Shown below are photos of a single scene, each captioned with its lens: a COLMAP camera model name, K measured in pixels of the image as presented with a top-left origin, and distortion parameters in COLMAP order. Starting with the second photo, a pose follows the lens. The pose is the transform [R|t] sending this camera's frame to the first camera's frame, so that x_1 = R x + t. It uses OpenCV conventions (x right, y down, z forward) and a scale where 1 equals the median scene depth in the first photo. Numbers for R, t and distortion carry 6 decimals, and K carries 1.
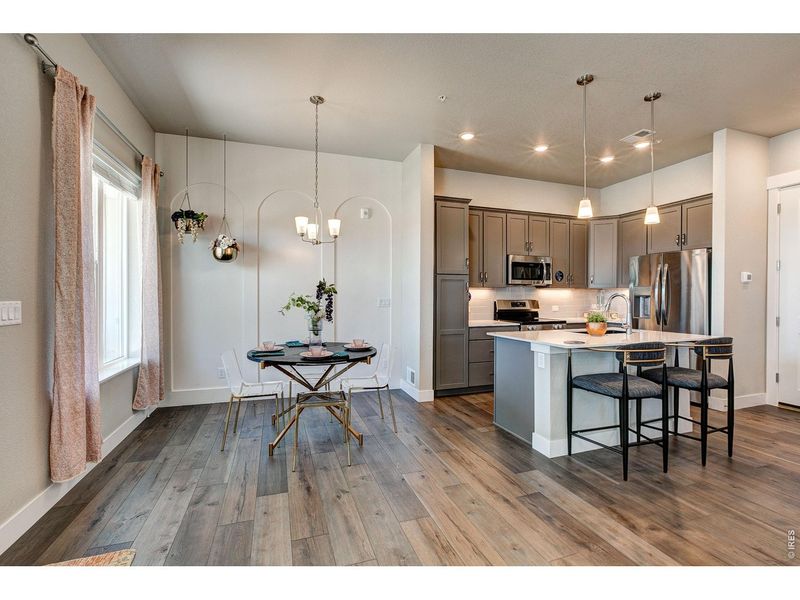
lens RADIAL K [[358.2, 0, 400.0], [0, 358.2, 300.0], [0, 0, 1]] dist [-0.034339, 0.015118]
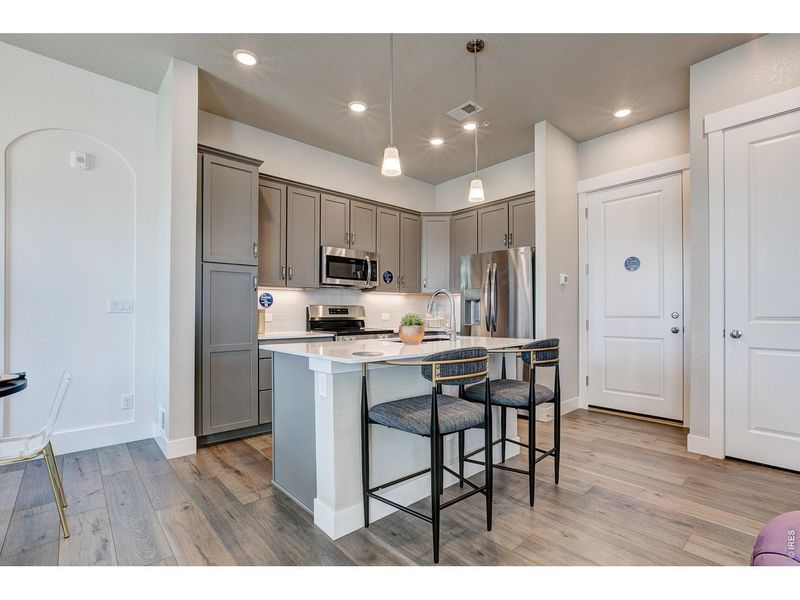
lens RADIAL K [[379.3, 0, 400.0], [0, 379.3, 318.8], [0, 0, 1]] dist [-0.035098, 0.000132]
pose [[0.925348, -0.012137, 0.378925, 0.178533], [0.010041, 0.999921, 0.007507, 0.032382], [-0.378986, -0.003141, 0.925397, 0.215725]]
